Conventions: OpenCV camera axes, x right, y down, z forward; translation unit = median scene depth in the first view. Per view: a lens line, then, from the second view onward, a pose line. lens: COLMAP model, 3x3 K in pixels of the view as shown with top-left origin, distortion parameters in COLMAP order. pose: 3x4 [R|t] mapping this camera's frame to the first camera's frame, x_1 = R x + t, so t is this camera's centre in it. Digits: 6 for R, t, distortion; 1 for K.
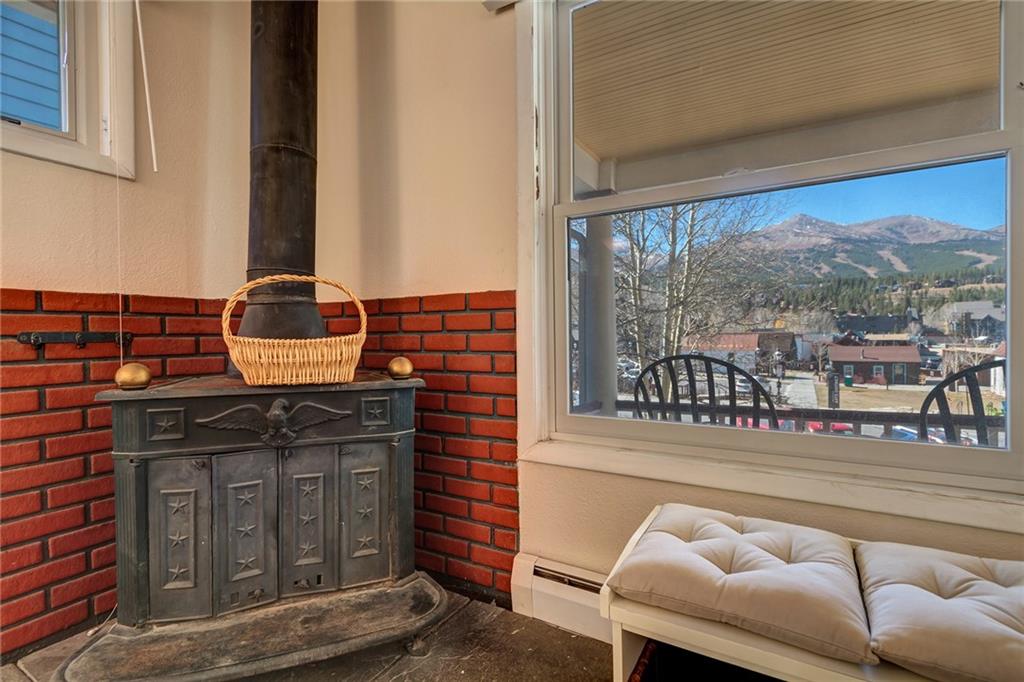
lens RADIAL K [[489.9, 0, 512.0], [0, 489.9, 341.0], [0, 0, 1]] dist [0.012913, -0.000821]
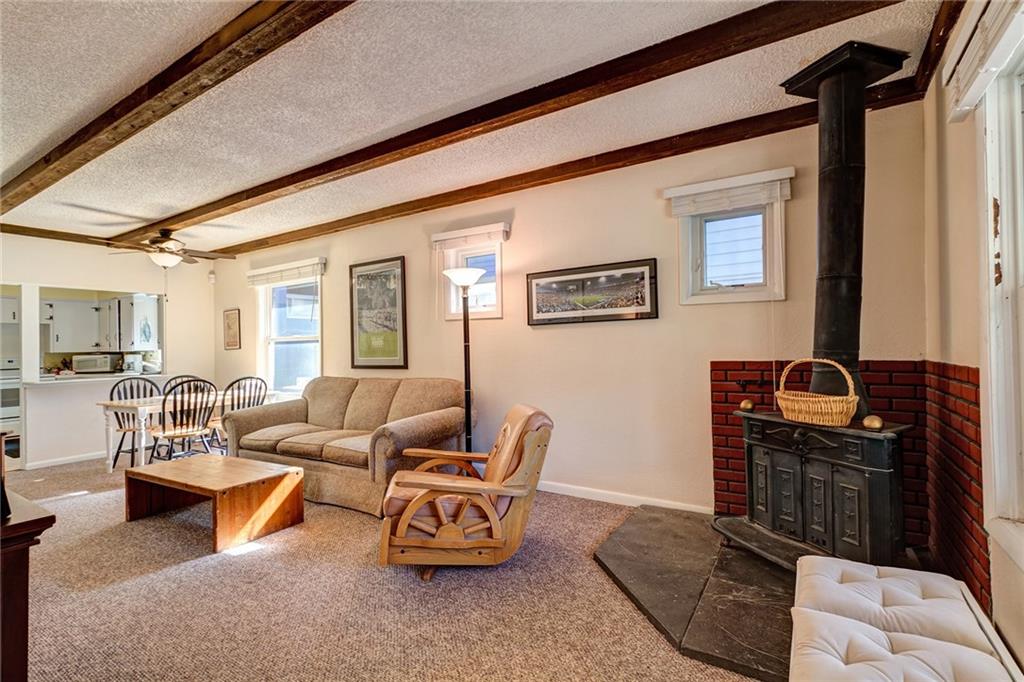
lens RADIAL K [[475.3, 0, 508.5], [0, 475.3, 341.4], [0, 0, 1]] dist [0.000947, -0.000142]
pose [[-0.024346, 0.000259, -0.999704, 1.223347], [0.004782, 0.999989, 0.000142, -0.195145], [0.999692, -0.004777, -0.024347, -0.017261]]
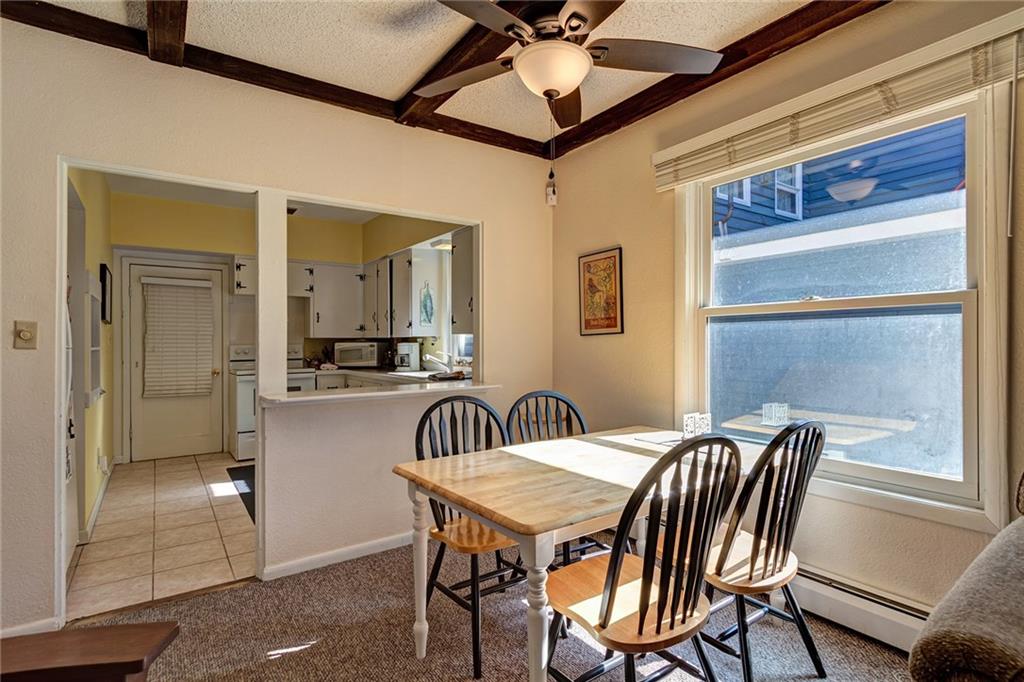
lens RADIAL K [[505.5, 0, 510.3], [0, 505.5, 344.4], [0, 0, 1]] dist [0.003047, -0.000088]
pose [[-0.411685, 0.015678, -0.911191, -0.941478], [-0.005669, 0.999789, 0.019764, -0.130417], [0.911309, 0.013302, -0.411509, -2.147490]]
